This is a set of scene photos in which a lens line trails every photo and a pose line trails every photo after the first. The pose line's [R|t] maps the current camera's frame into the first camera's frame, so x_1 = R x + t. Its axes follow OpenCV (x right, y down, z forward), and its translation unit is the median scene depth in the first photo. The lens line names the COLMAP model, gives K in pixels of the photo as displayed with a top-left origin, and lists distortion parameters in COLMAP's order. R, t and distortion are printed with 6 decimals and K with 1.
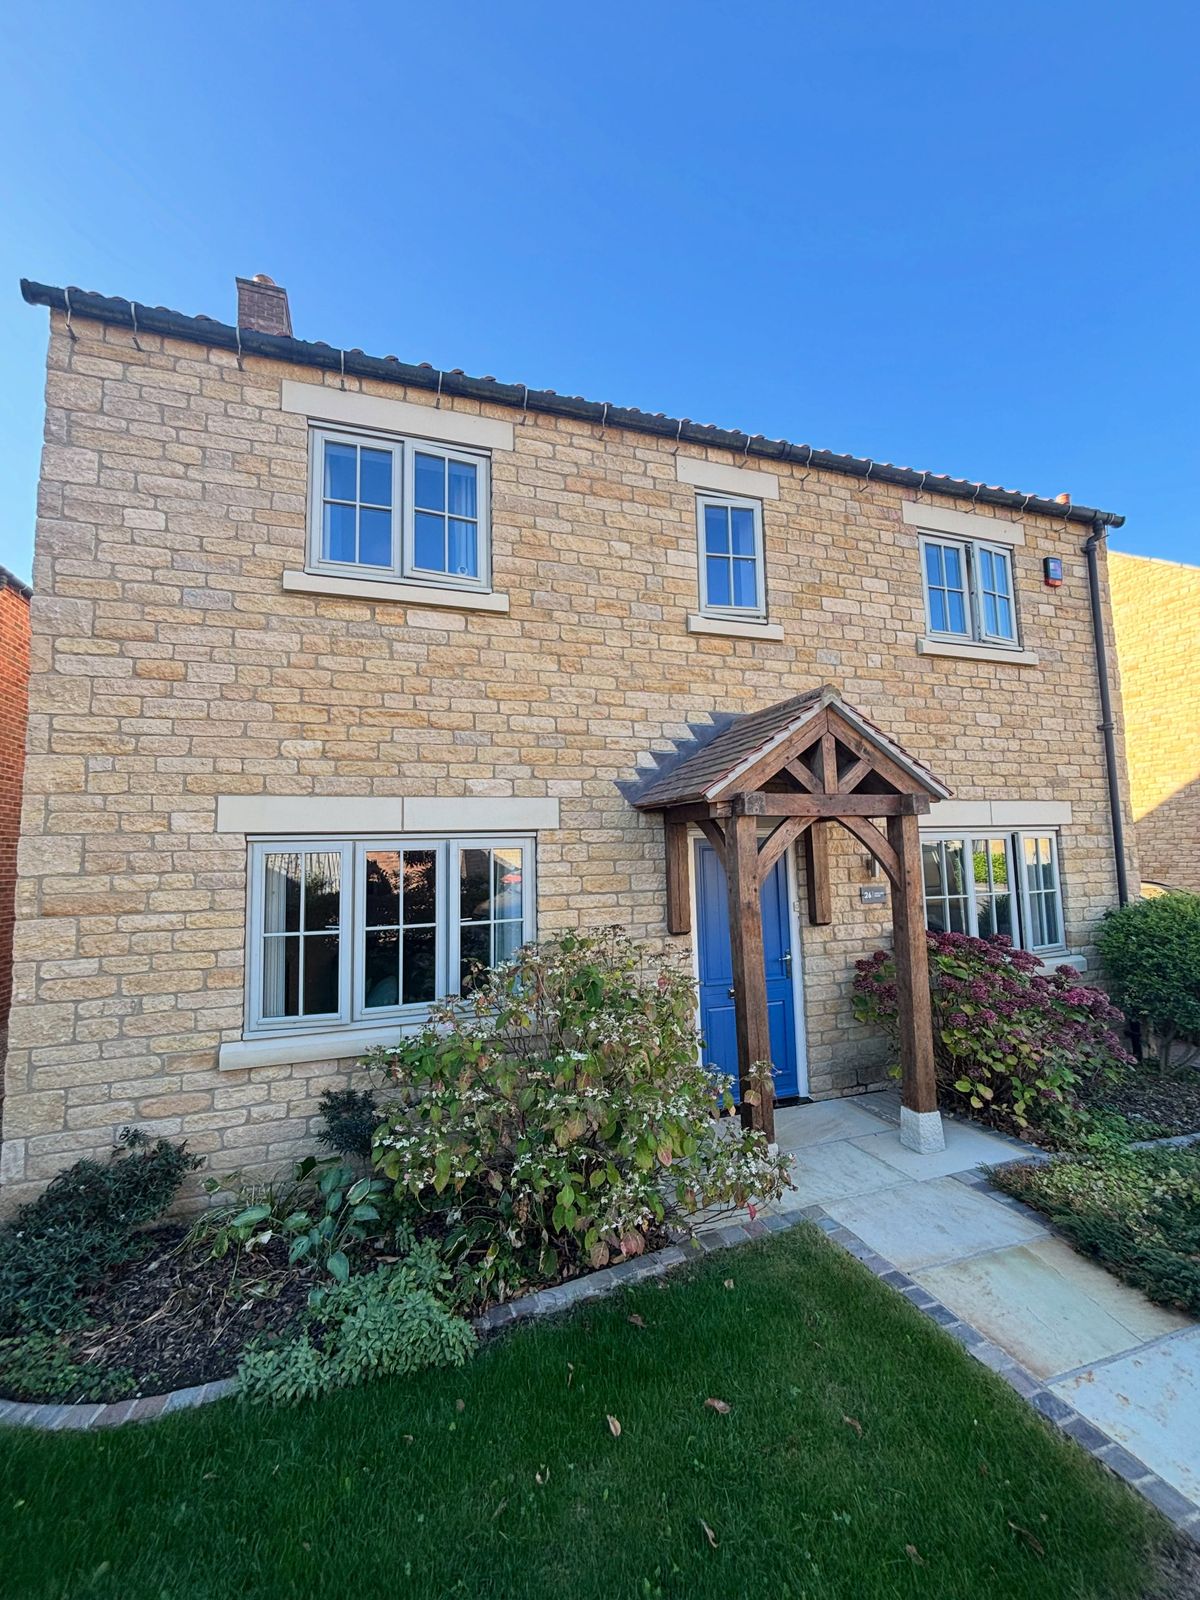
lens RADIAL K [[656.6, 0, 724.6], [0, 656.6, 792.2], [0, 0, 1]] dist [0.002568, -0.000300]
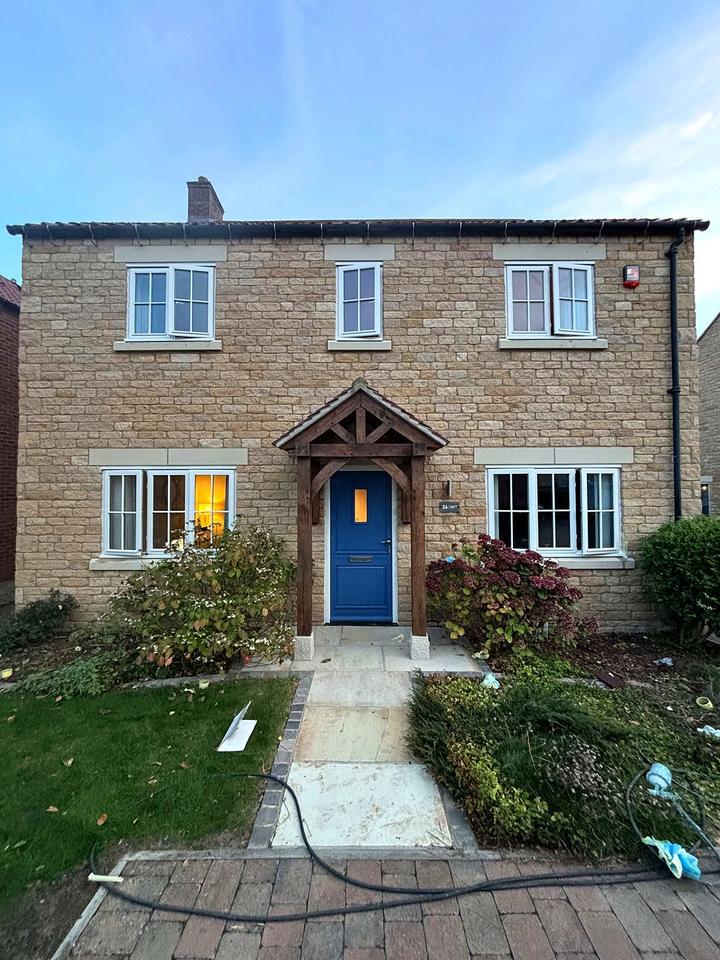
lens RADIAL K [[394.0, 0, 337.6], [0, 394.0, 472.6], [0, 0, 1]] dist [0.002568, -0.000300]
pose [[0.941893, 0.009804, -0.335771, 0.409416], [0.013855, 0.997590, 0.067994, 0.006591], [0.335628, -0.068695, 0.939486, 0.023939]]
